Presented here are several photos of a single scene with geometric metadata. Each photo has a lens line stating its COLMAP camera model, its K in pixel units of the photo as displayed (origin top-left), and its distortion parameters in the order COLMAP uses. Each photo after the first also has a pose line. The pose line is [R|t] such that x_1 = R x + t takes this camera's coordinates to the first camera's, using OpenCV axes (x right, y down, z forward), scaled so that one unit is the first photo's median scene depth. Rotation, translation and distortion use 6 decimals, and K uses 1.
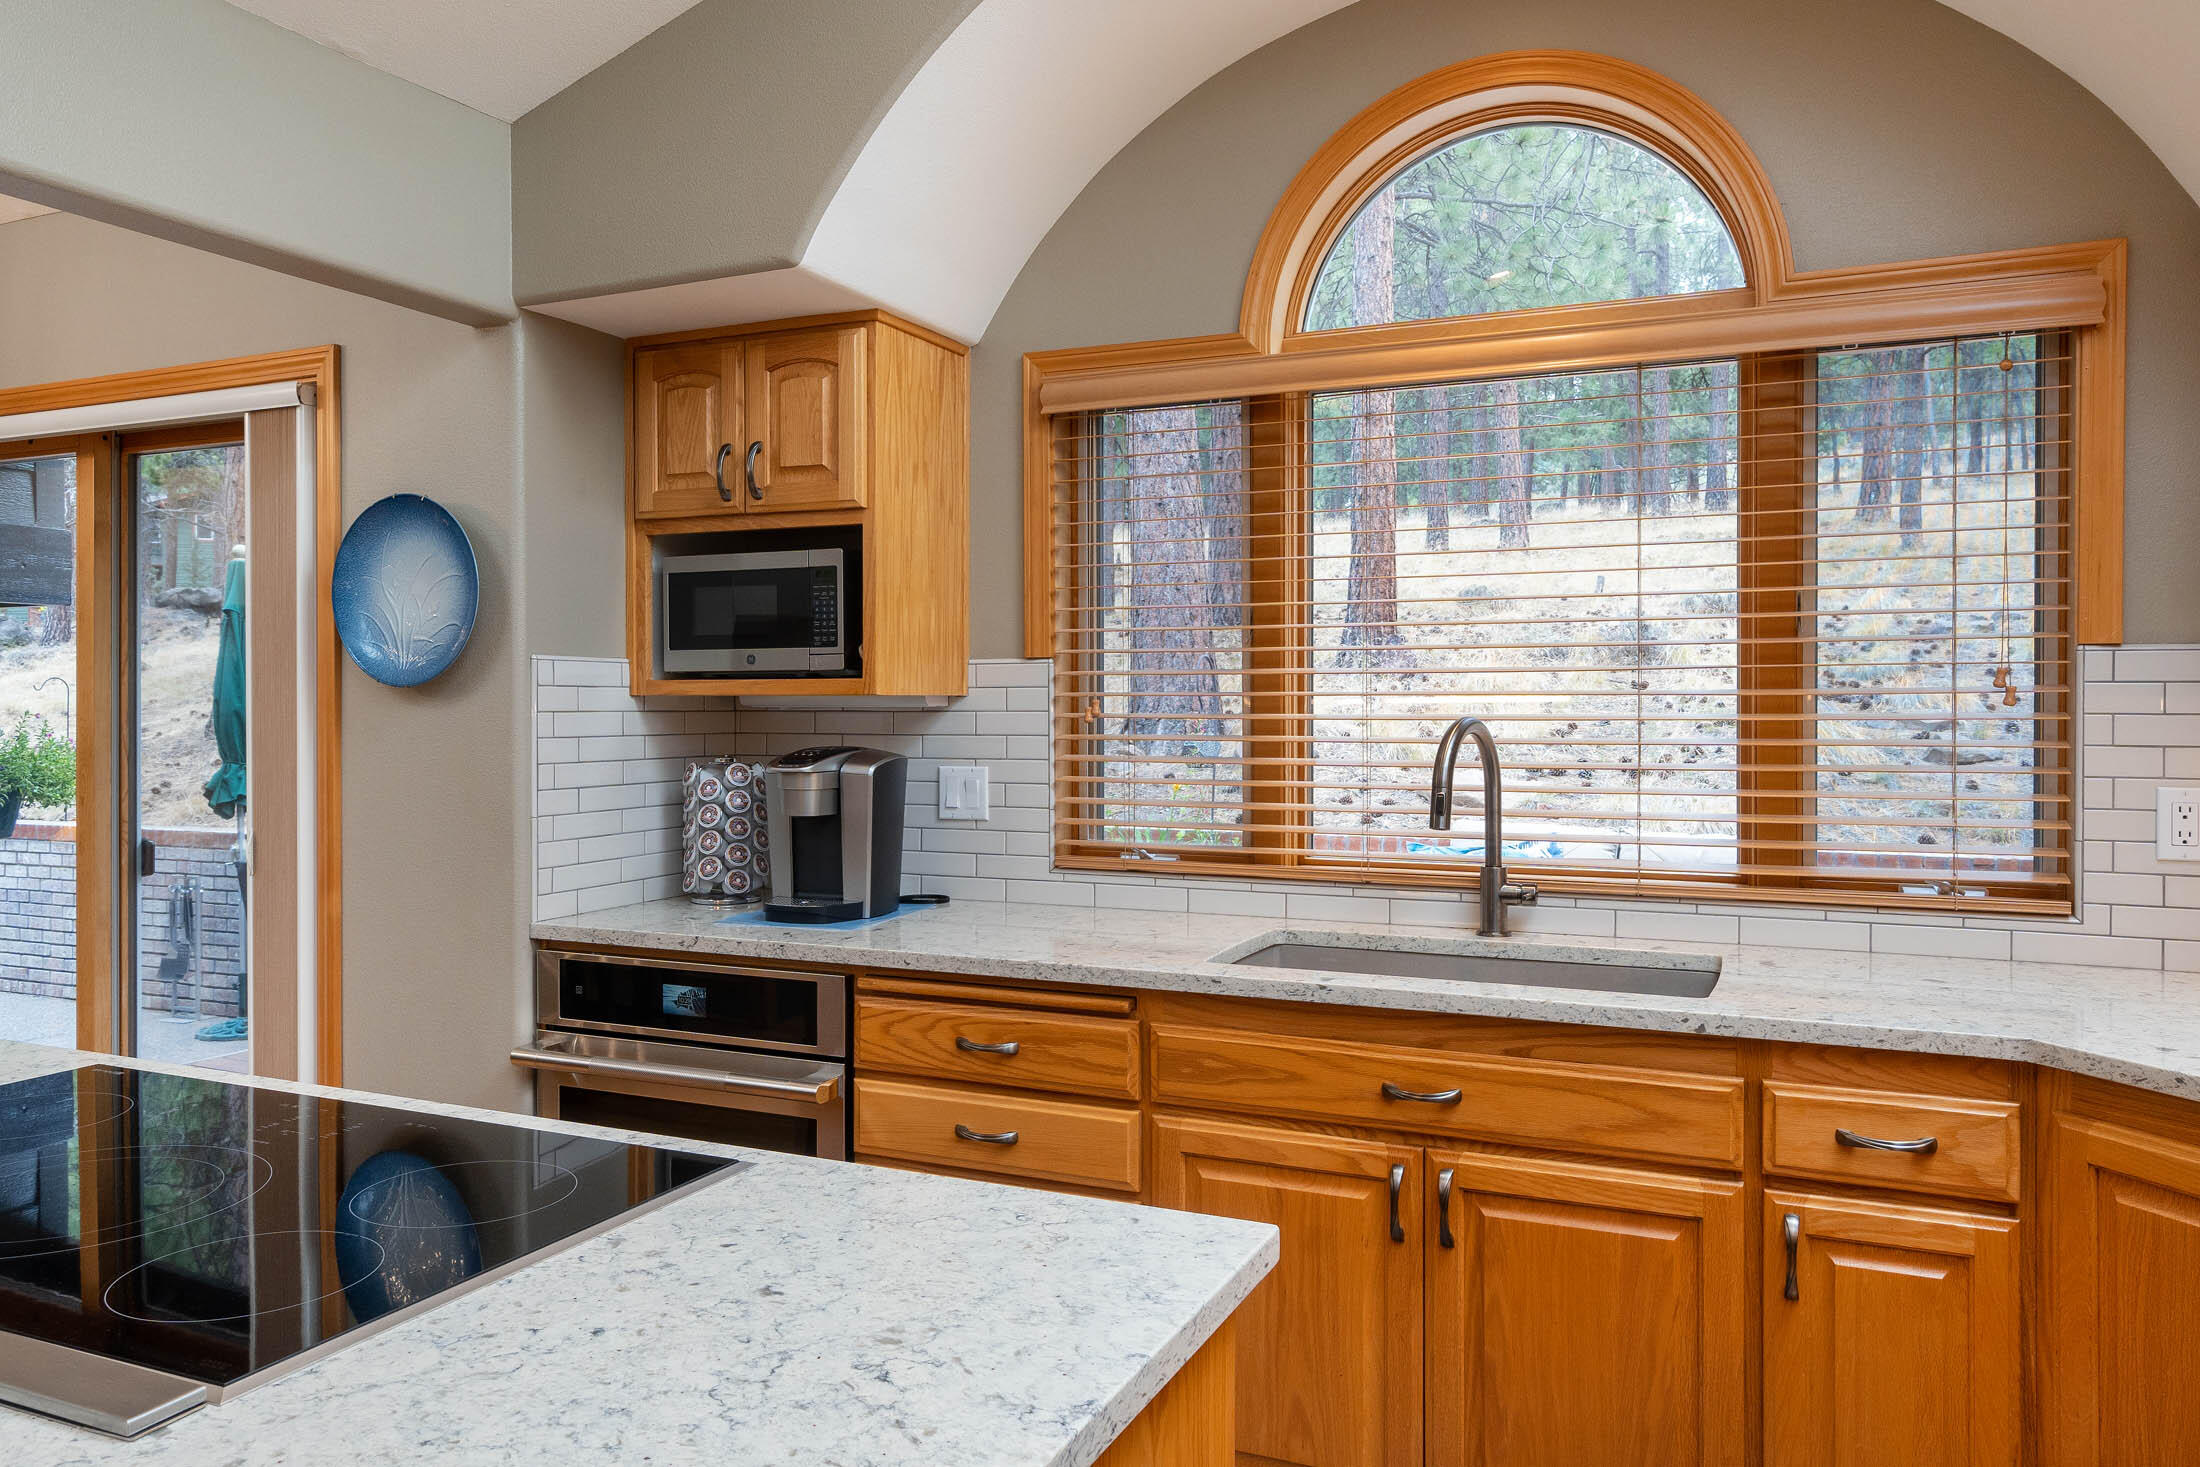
lens RADIAL K [[1529.0, 0, 1101.8], [0, 1529.0, 724.5], [0, 0, 1]] dist [0.002802, 0.000148]
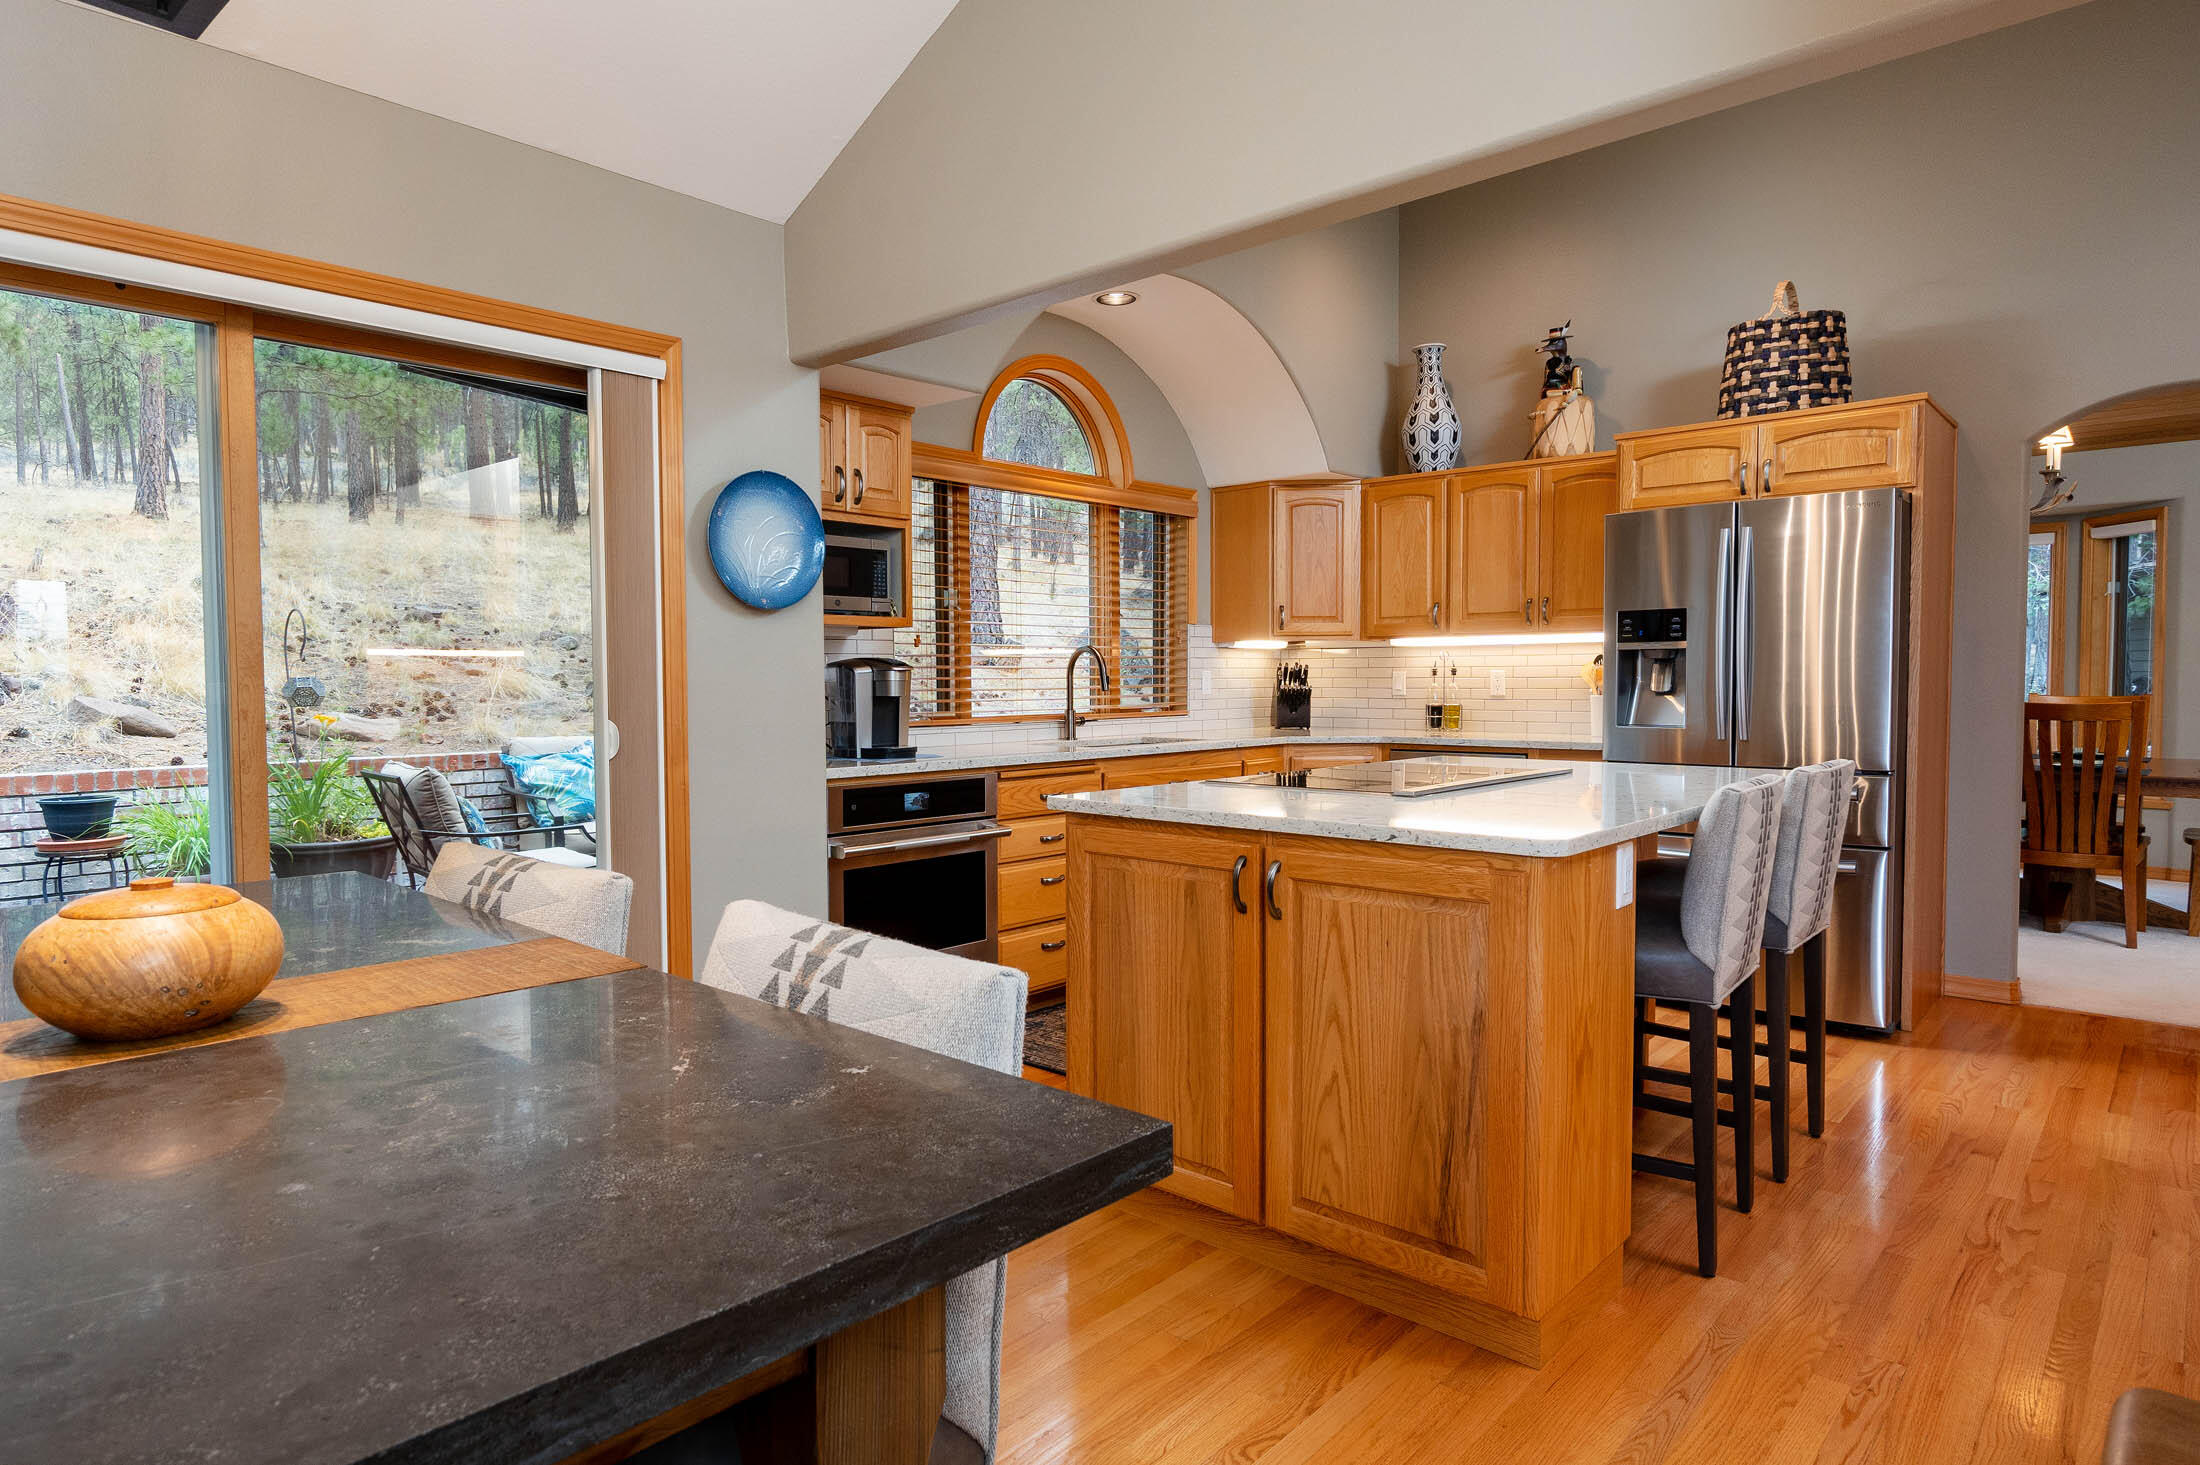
lens RADIAL K [[1260.0, 0, 1094.4], [0, 1260.0, 718.5], [0, 0, 1]] dist [-0.005172, -0.000780]
pose [[0.298251, -0.030547, 0.953999, -1.481712], [0.020332, 0.999464, 0.025646, 0.052825], [-0.954271, 0.011748, 0.298712, 0.368899]]
